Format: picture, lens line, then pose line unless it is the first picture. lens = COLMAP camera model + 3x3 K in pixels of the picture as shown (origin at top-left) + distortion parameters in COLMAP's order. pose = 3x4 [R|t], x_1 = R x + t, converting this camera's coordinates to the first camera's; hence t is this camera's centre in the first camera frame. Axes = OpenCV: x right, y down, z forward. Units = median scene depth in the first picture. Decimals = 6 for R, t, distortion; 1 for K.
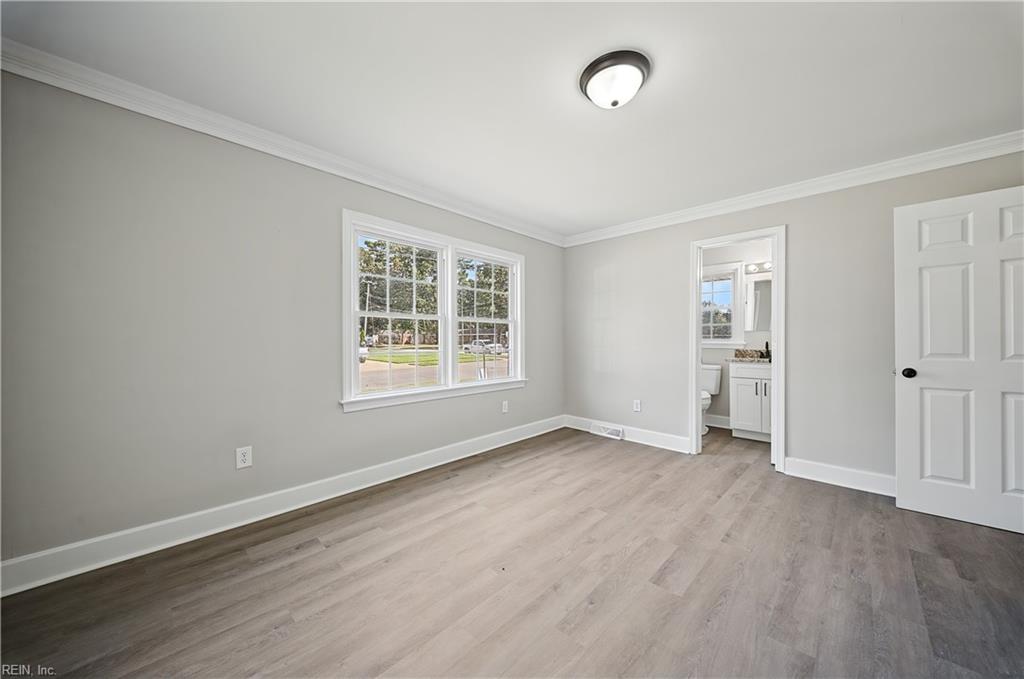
lens RADIAL K [[358.3, 0, 512.0], [0, 358.3, 339.5], [0, 0, 1]] dist [0.000027, -0.000026]
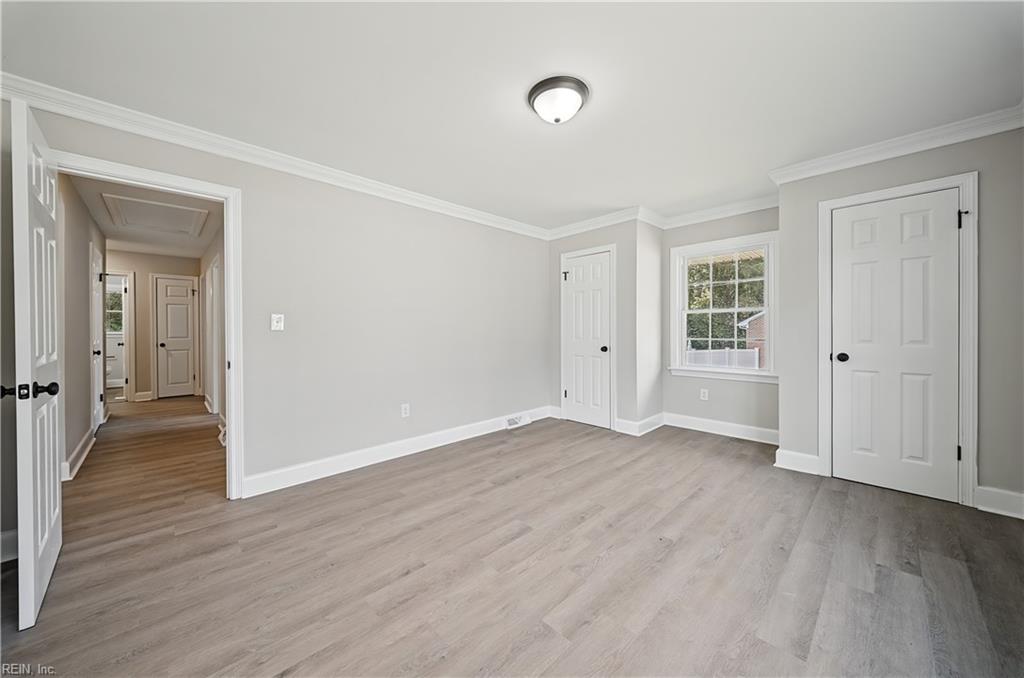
lens RADIAL K [[358.3, 0, 512.0], [0, 358.3, 339.0], [0, 0, 1]] dist [0.000027, -0.000026]
pose [[-0.999392, 0.004929, 0.034514, 0.312551], [0.005780, 0.999680, 0.024620, -0.002374], [-0.034381, 0.024805, -0.999101, 1.680517]]
